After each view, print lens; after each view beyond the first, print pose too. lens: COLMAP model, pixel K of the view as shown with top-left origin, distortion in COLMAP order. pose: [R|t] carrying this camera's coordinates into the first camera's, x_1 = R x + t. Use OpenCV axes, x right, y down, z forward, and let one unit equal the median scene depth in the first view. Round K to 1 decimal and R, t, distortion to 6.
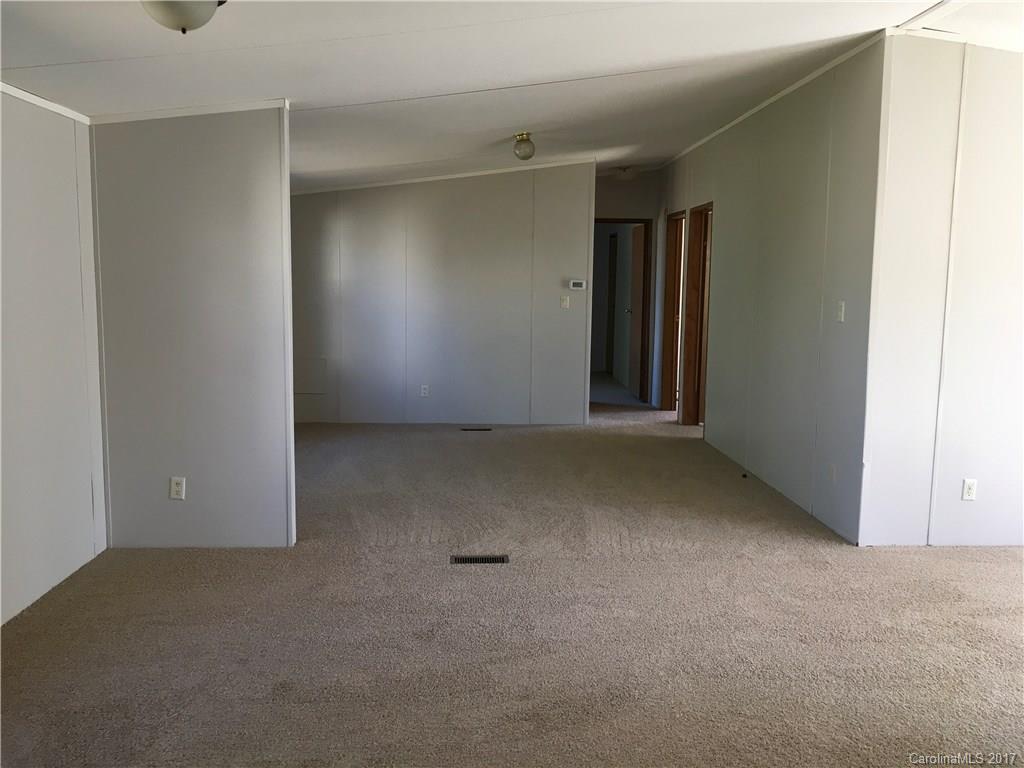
lens RADIAL K [[892.5, 0, 516.8], [0, 892.5, 385.7], [0, 0, 1]] dist [0.059950, -0.103069]
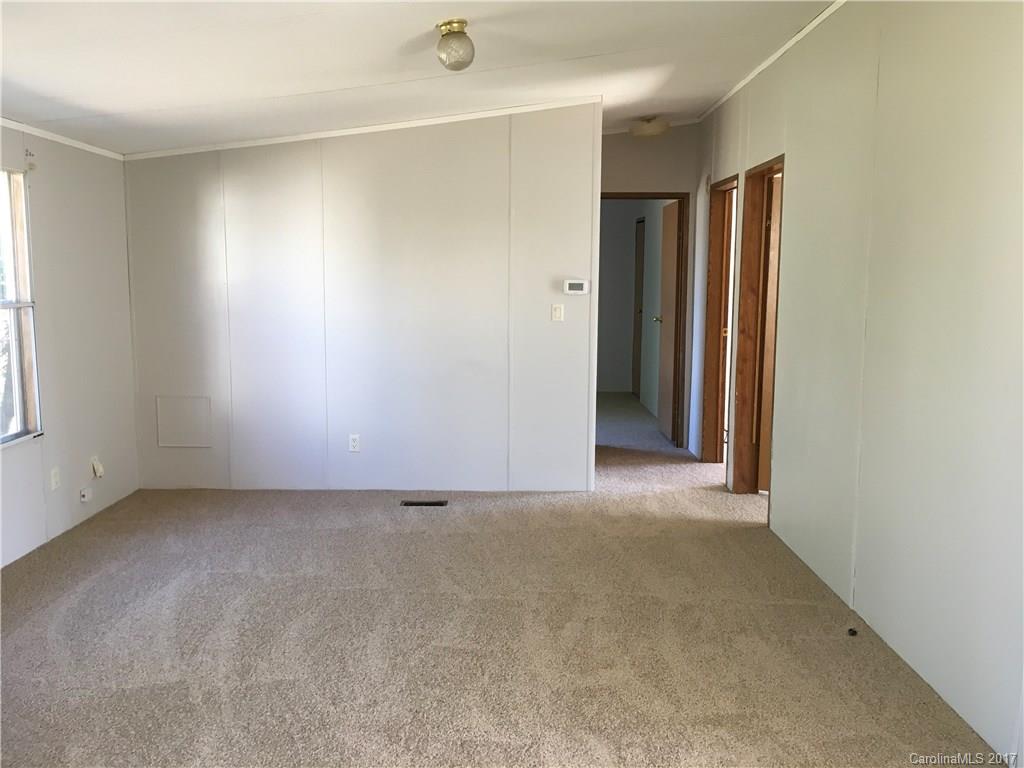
lens RADIAL K [[892.5, 0, 516.8], [0, 892.5, 385.7], [0, 0, 1]] dist [0.059950, -0.103069]
pose [[0.999004, -0.001838, -0.044580, 0.052375], [0.002079, 0.999984, 0.005354, -0.041465], [0.044570, -0.005442, 0.998991, 0.320129]]
